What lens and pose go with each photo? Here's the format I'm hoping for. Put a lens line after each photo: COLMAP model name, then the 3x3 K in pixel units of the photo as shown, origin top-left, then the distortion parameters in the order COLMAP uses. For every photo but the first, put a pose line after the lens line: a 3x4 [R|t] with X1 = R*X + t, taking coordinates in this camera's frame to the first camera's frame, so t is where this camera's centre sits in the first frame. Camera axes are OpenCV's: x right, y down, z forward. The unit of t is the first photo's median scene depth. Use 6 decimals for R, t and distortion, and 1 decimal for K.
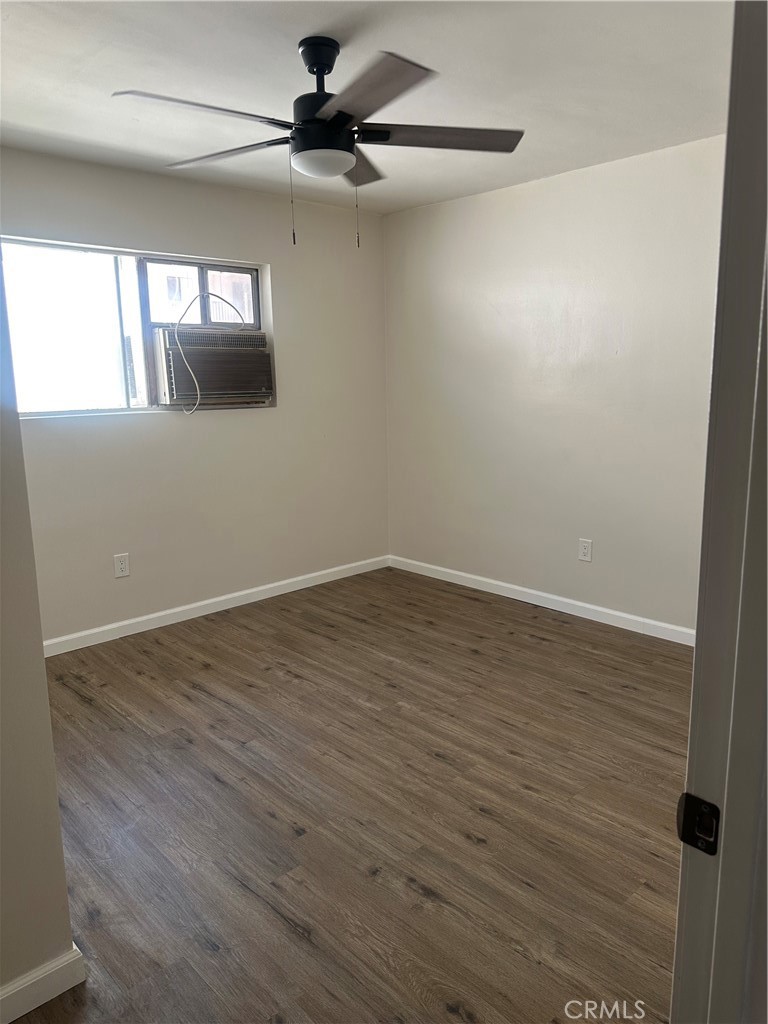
lens RADIAL K [[725.1, 0, 384.9], [0, 725.1, 513.2], [0, 0, 1]] dist [0.032355, 0.001461]
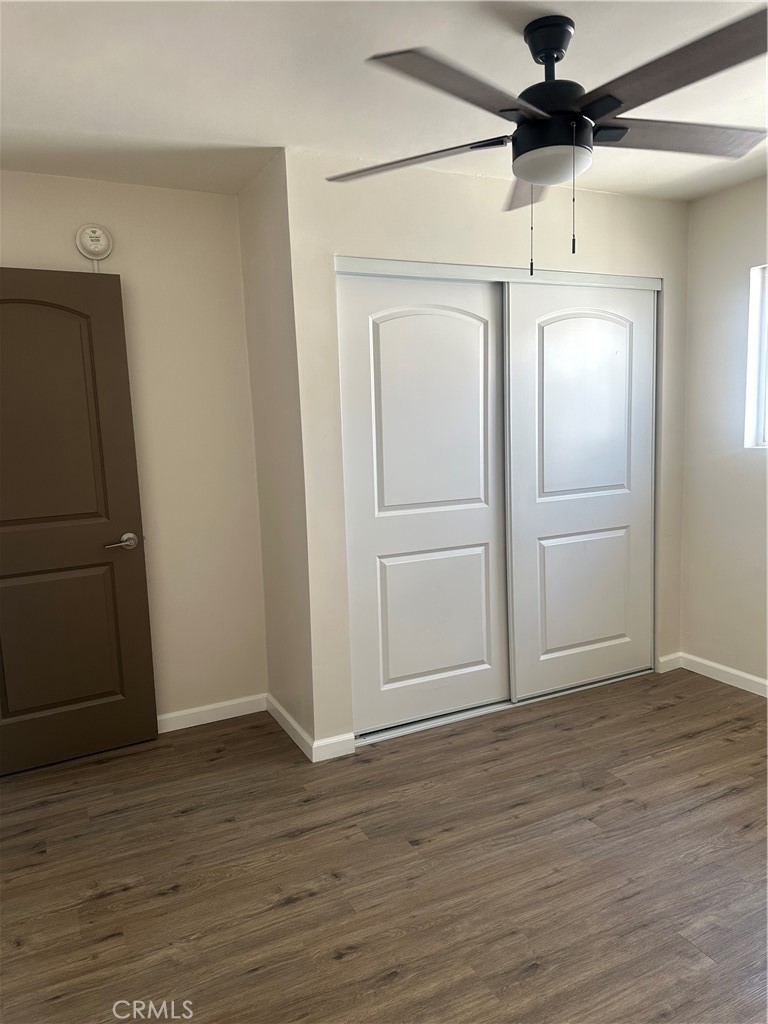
lens RADIAL K [[725.1, 0, 381.6], [0, 725.1, 513.9], [0, 0, 1]] dist [0.032355, 0.001461]
pose [[-0.279785, 0.162019, -0.946293, 0.841399], [-0.143731, 0.967480, 0.208143, -0.253333], [0.949243, 0.194247, -0.247399, 1.121478]]
